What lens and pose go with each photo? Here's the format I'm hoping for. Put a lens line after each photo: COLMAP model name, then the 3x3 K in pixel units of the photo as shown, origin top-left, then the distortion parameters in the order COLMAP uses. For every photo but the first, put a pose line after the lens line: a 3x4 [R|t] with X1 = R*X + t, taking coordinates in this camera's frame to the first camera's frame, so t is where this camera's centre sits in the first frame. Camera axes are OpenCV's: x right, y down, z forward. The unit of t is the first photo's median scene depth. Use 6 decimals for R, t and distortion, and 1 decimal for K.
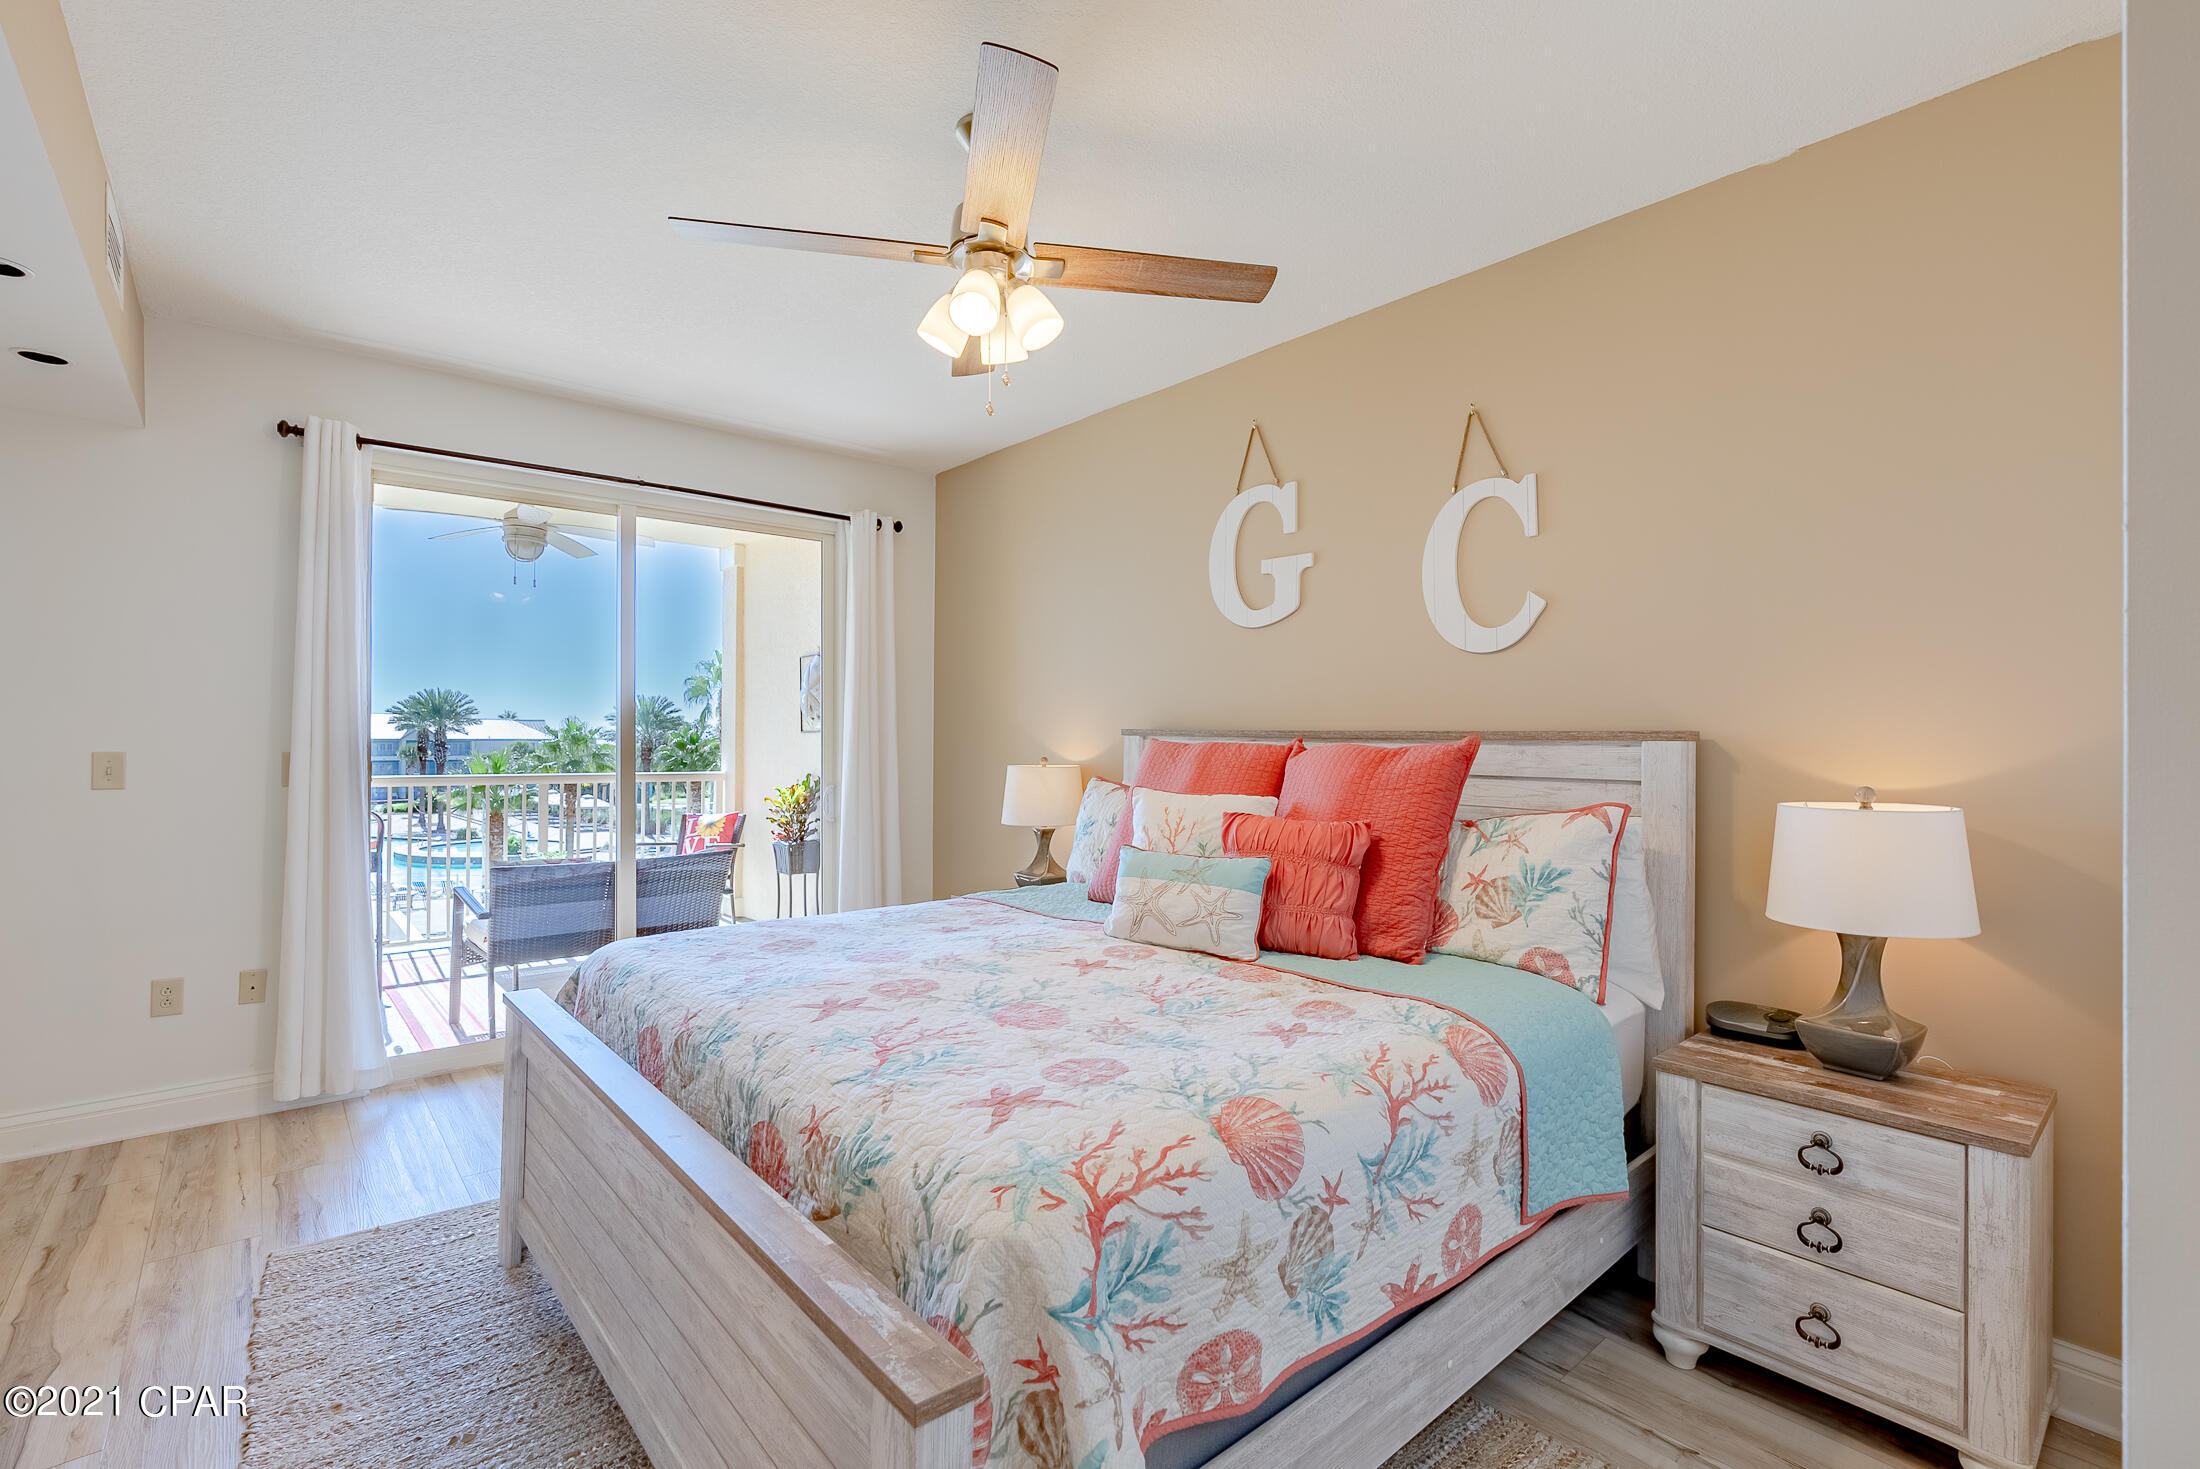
lens RADIAL K [[1019.1, 0, 1133.3], [0, 1019.1, 735.8], [0, 0, 1]] dist [-0.010871, 0.003300]
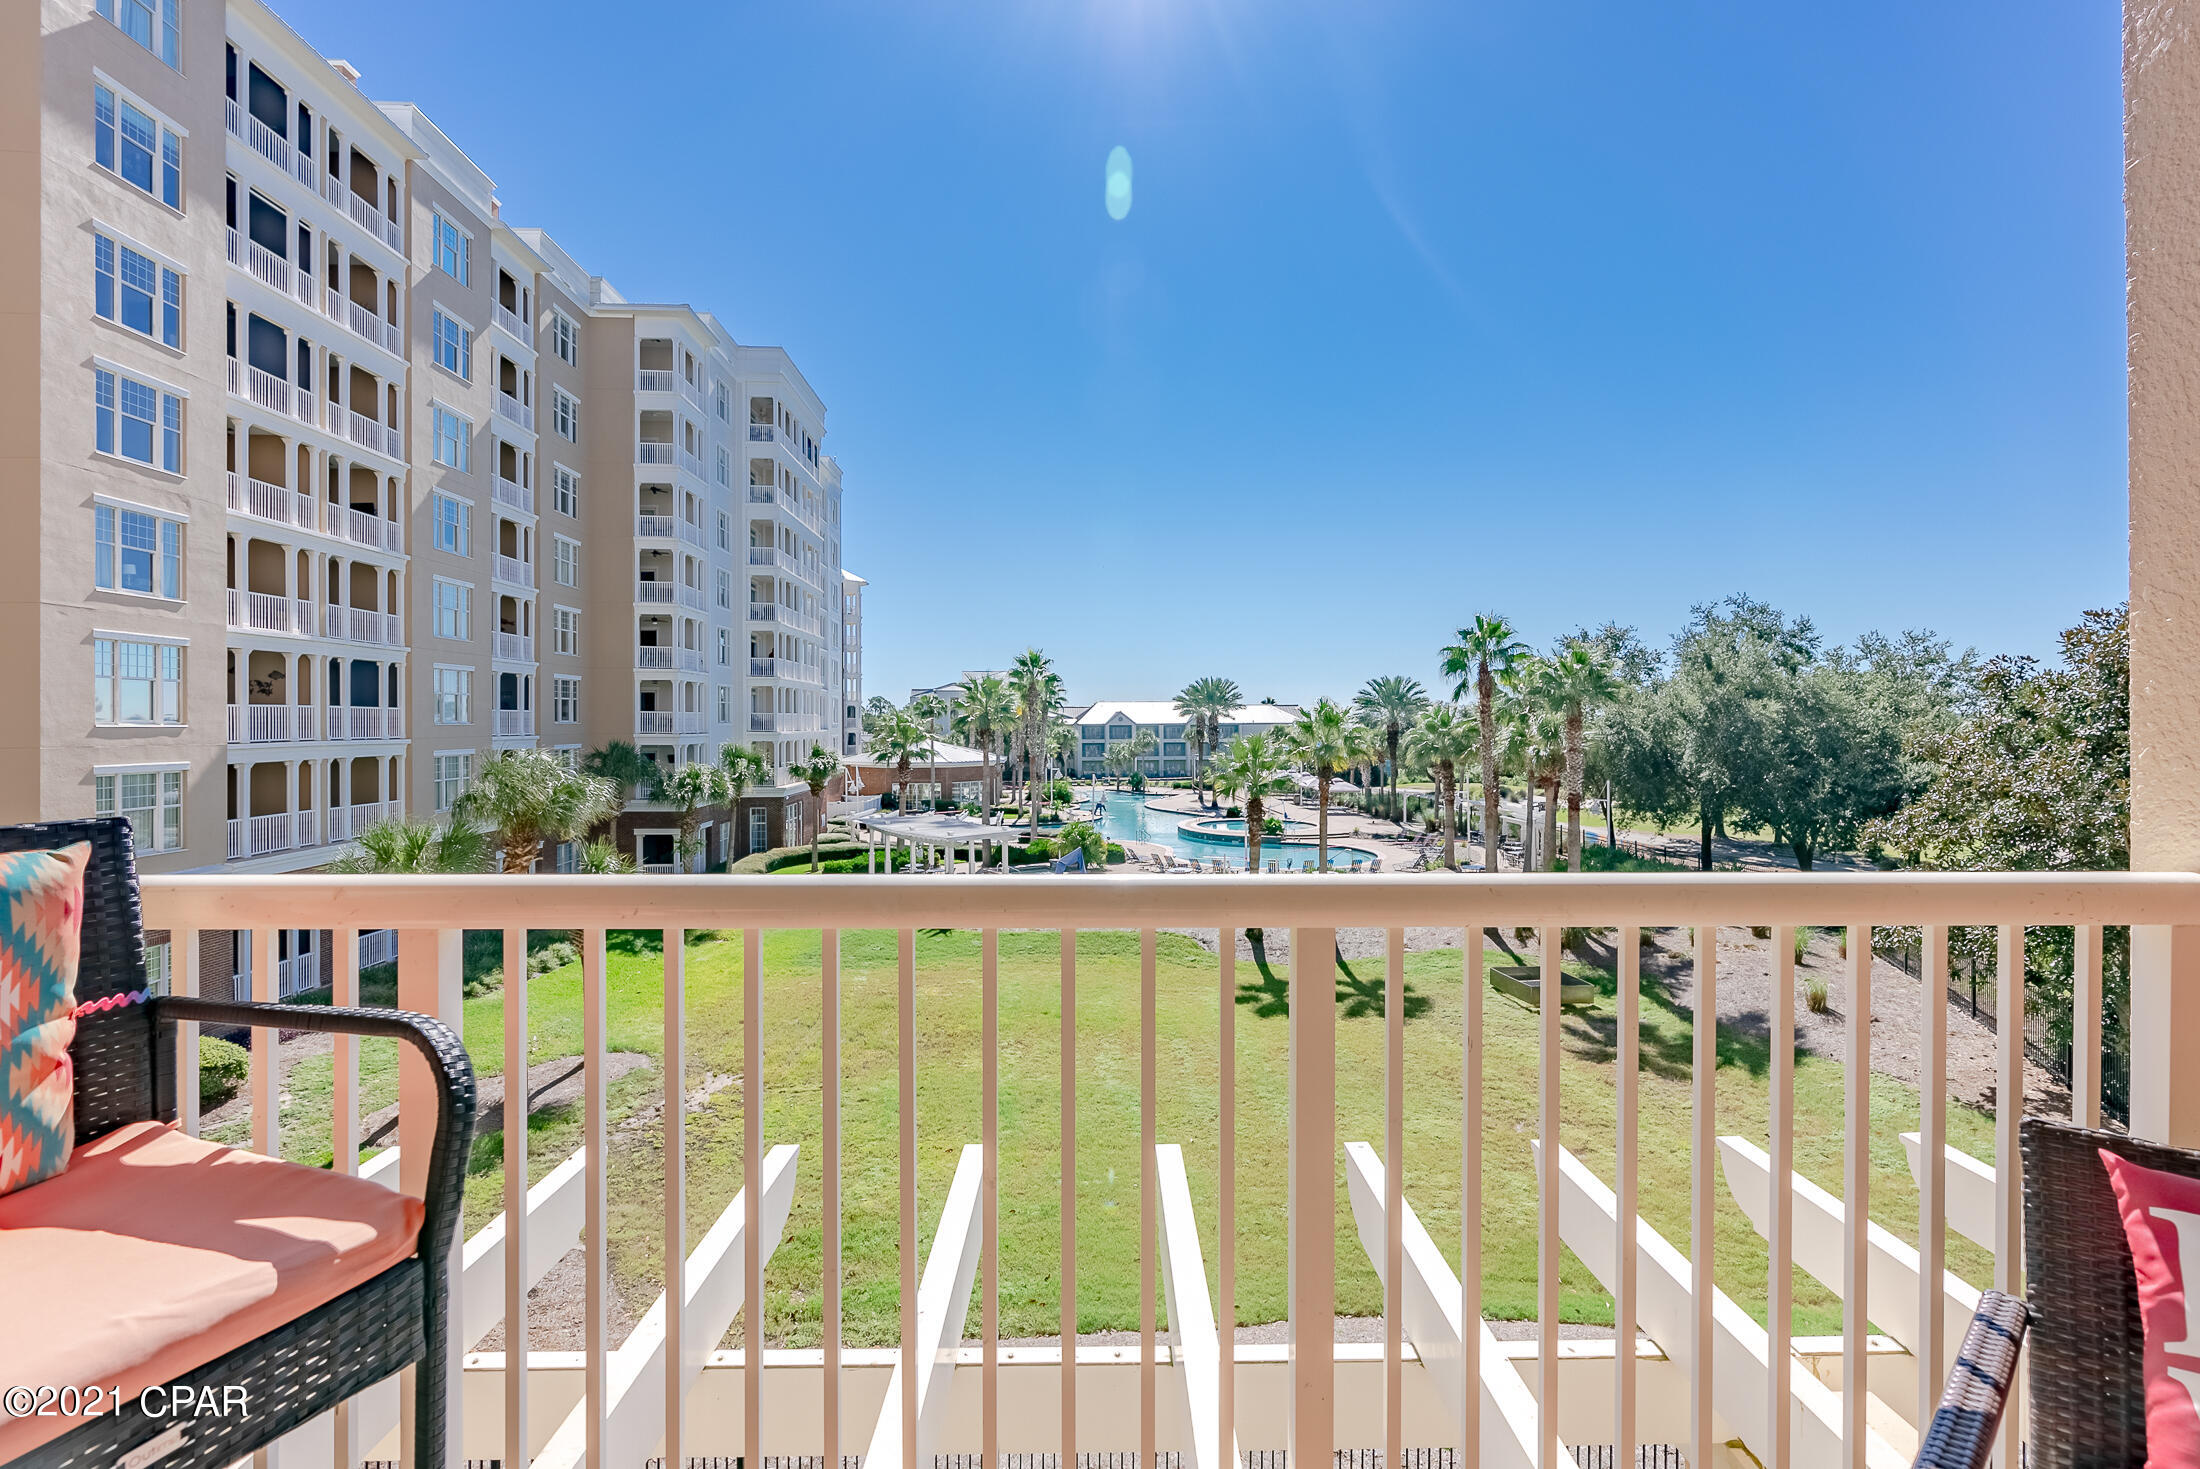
lens RADIAL K [[1019.1, 0, 1101.4], [0, 1019.1, 720.6], [0, 0, 1]] dist [-0.010871, 0.003300]
pose [[0.754227, -0.008362, -0.656561, -0.911361], [0.009566, 0.999953, -0.001746, 0.022248], [0.656544, -0.004964, 0.754271, 1.585019]]
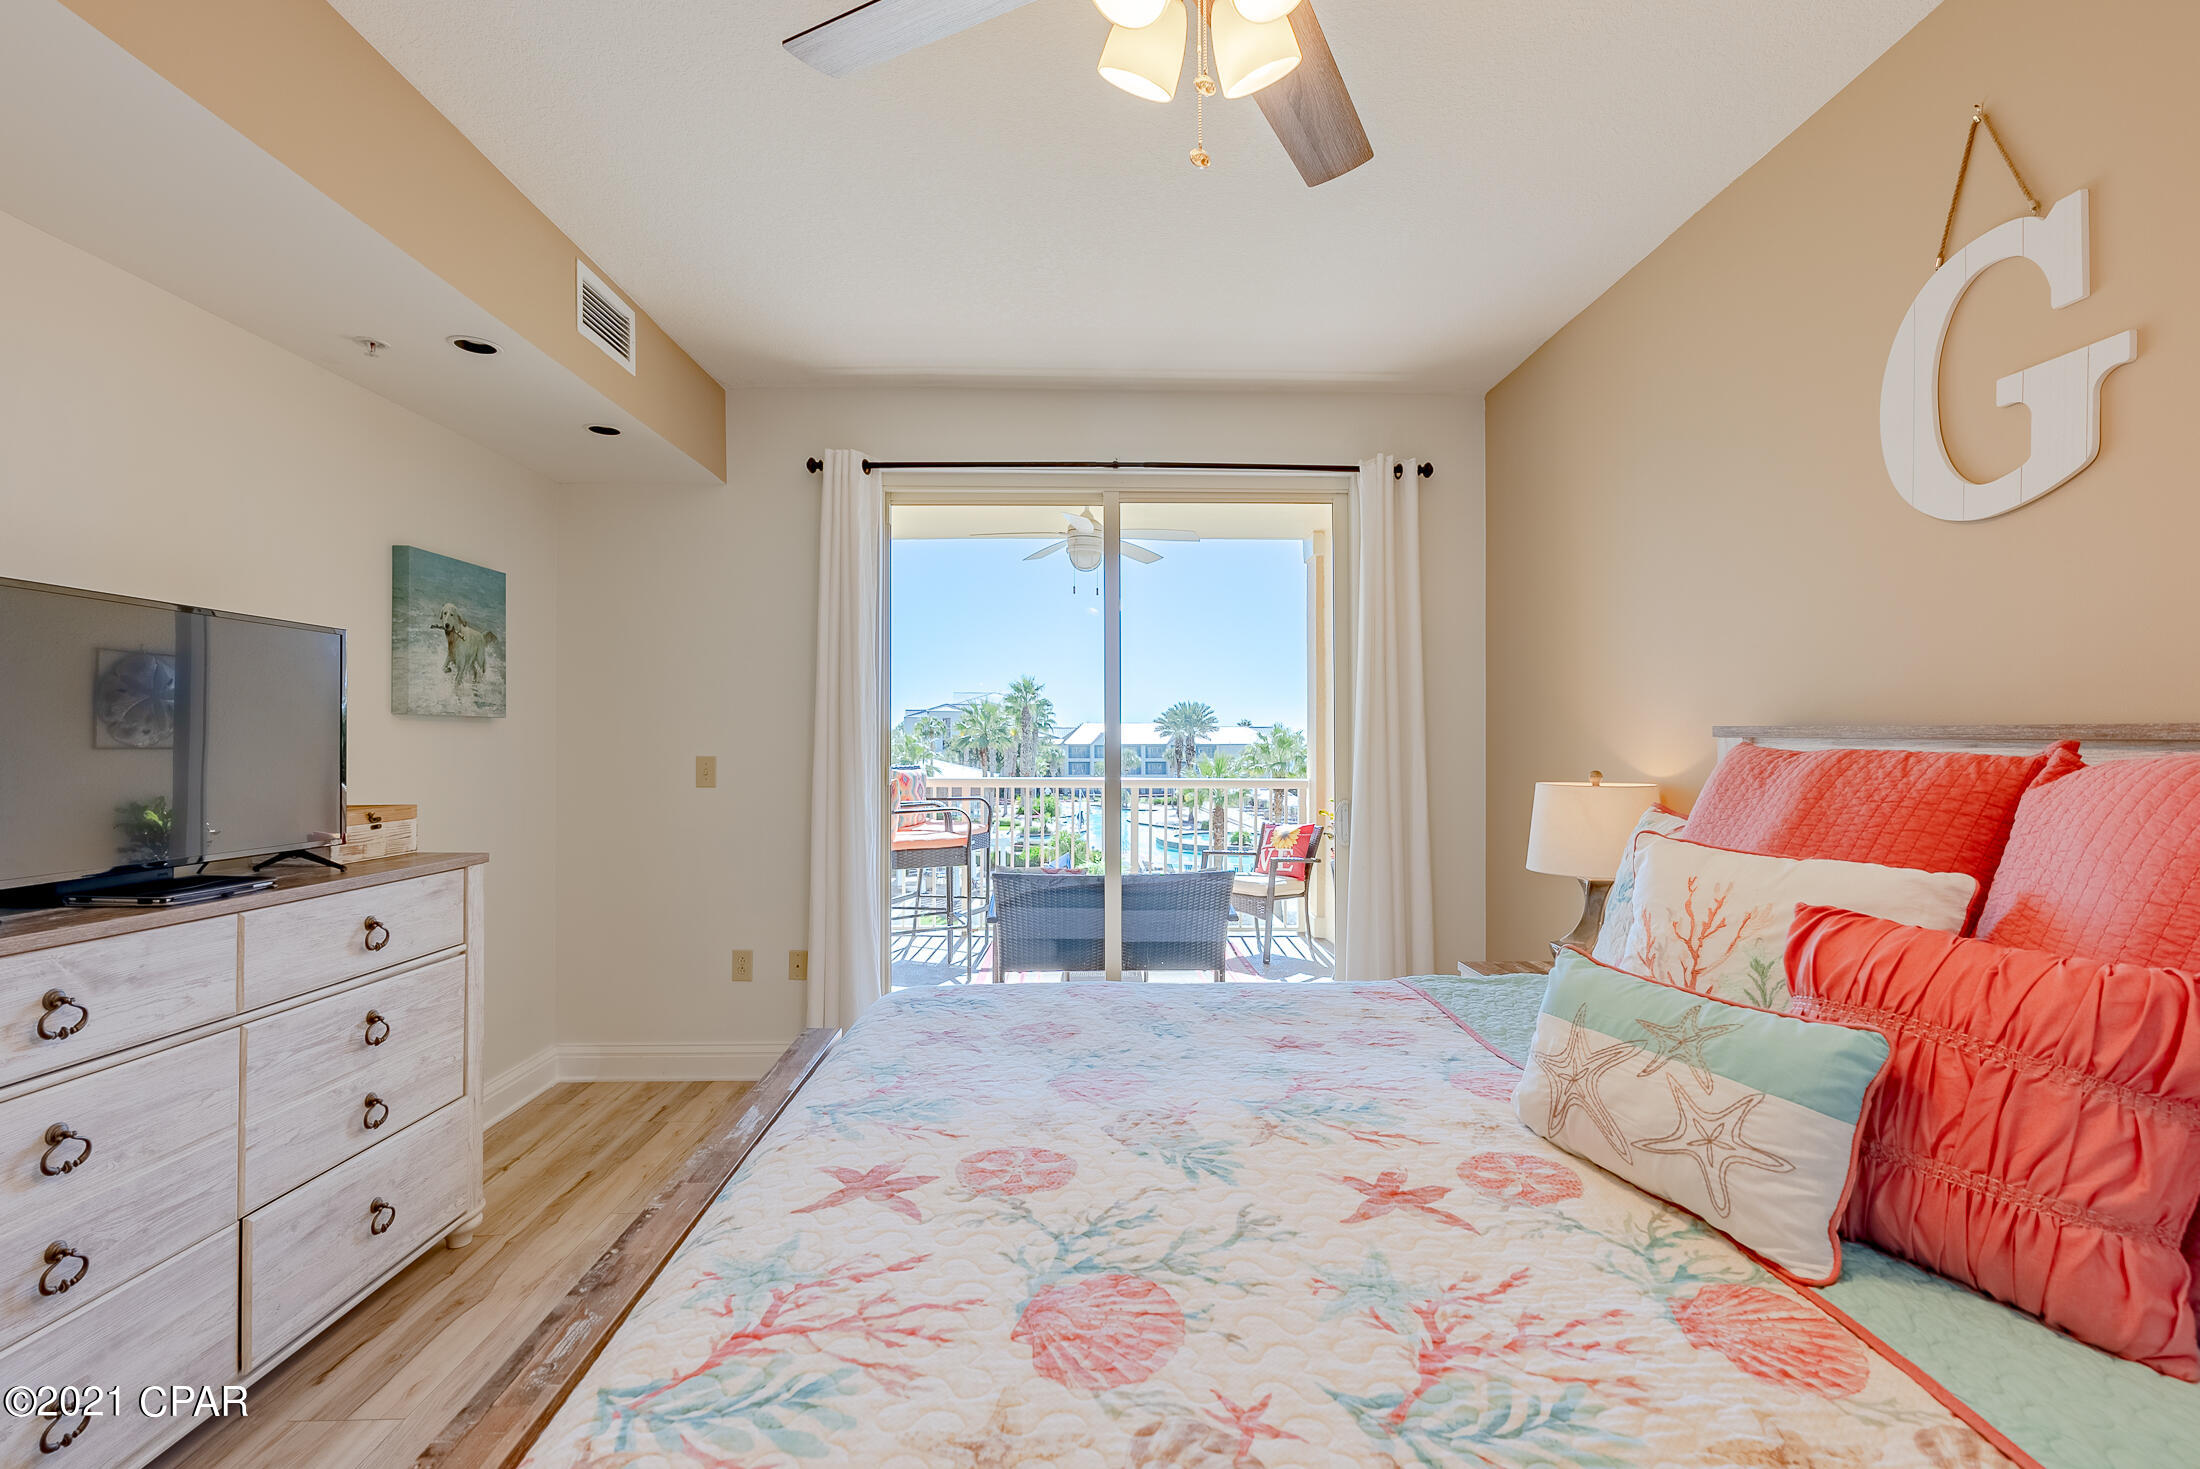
lens RADIAL K [[1019.1, 0, 1087.1], [0, 1019.1, 734.6], [0, 0, 1]] dist [-0.010871, 0.003300]
pose [[0.755171, -0.007758, -0.655482, 0.116442], [0.004345, 0.999967, -0.006828, 0.000671], [0.655513, 0.002308, 0.755180, 0.353419]]
